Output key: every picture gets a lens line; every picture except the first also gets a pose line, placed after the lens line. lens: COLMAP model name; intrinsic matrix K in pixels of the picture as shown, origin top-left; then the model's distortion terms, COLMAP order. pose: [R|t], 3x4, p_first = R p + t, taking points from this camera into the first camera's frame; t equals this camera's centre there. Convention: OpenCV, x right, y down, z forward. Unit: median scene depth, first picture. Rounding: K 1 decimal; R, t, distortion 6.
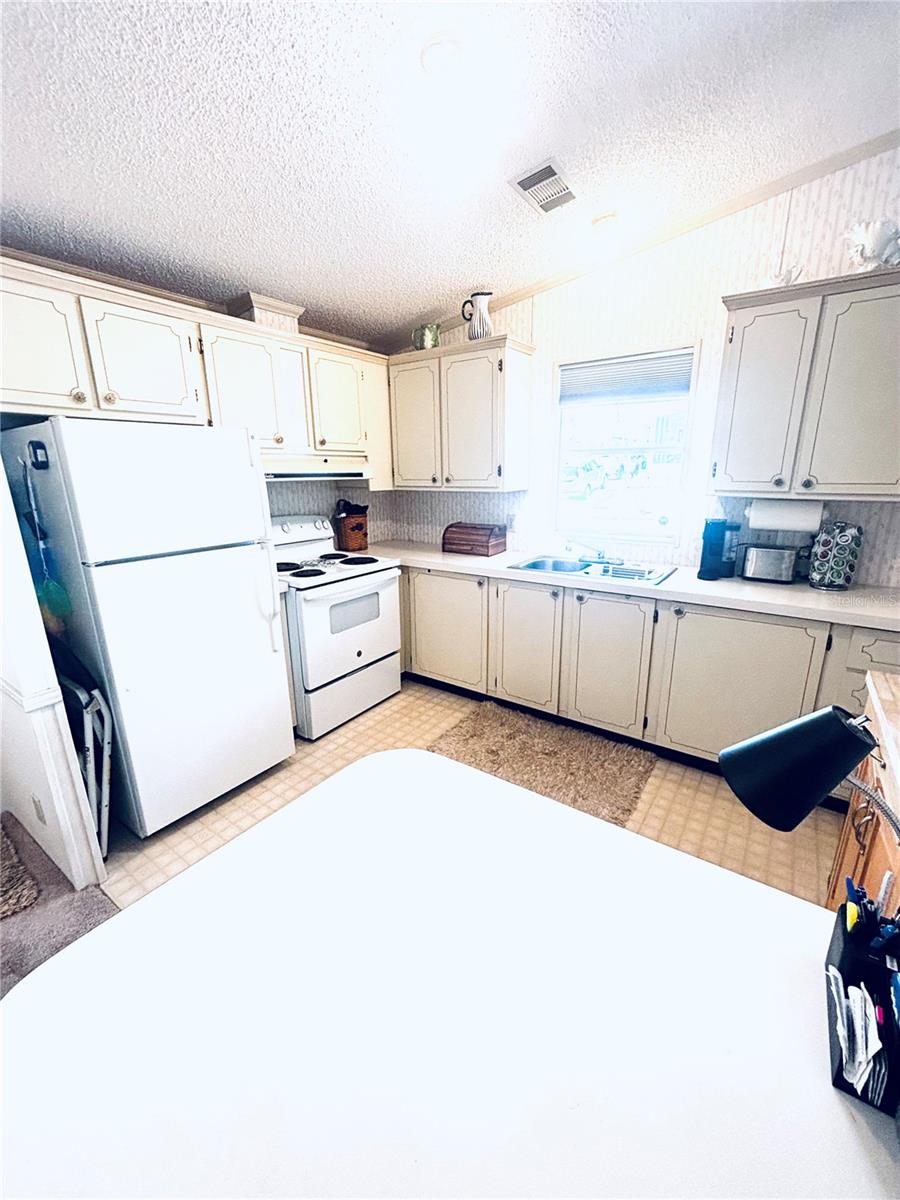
lens RADIAL K [[489.1, 0, 454.8], [0, 489.1, 601.8], [0, 0, 1]] dist [-0.001807, -0.001607]
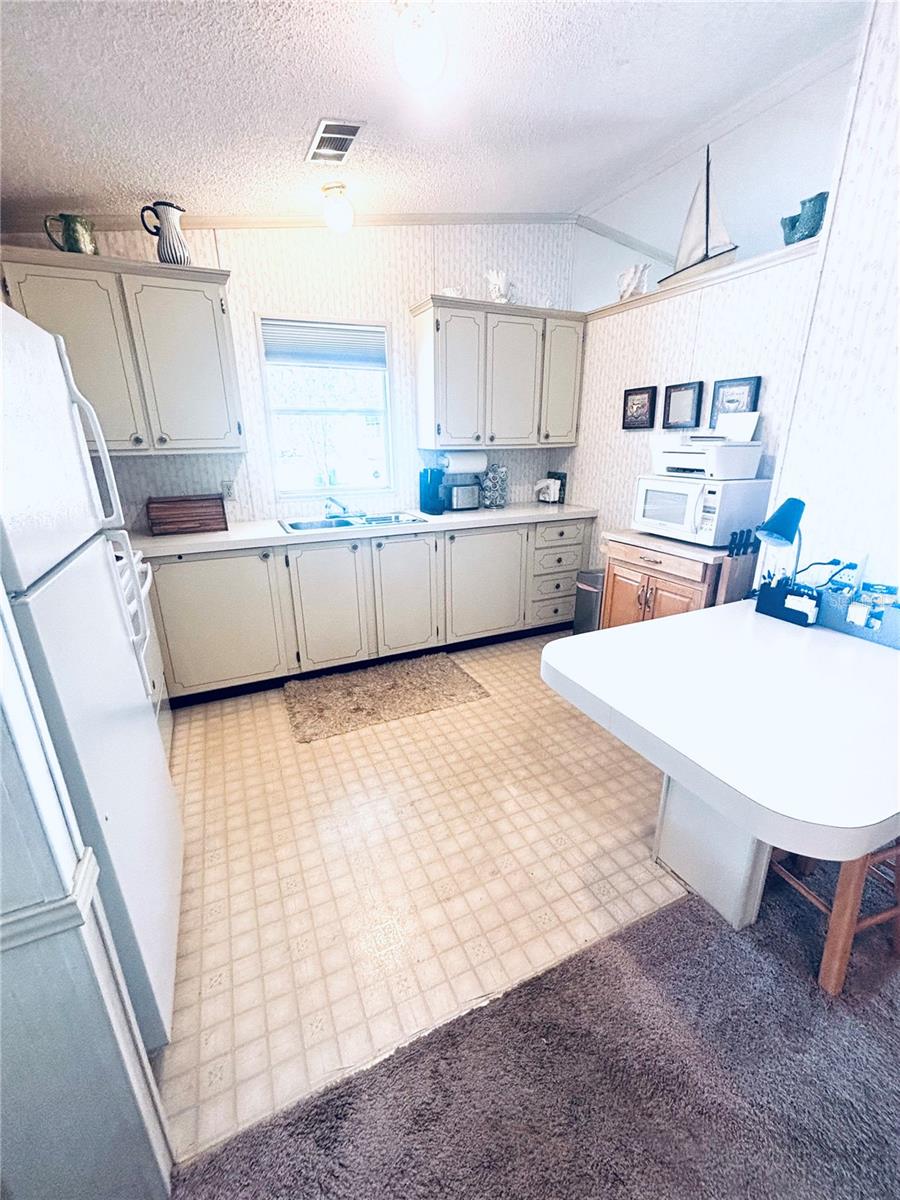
lens RADIAL K [[489.1, 0, 455.0], [0, 489.1, 600.1], [0, 0, 1]] dist [-0.001807, -0.001607]
pose [[0.497022, -0.267262, 0.825555, -0.560493], [0.233705, 0.957461, 0.169263, -0.031725], [-0.835674, 0.108809, 0.538340, 0.245746]]
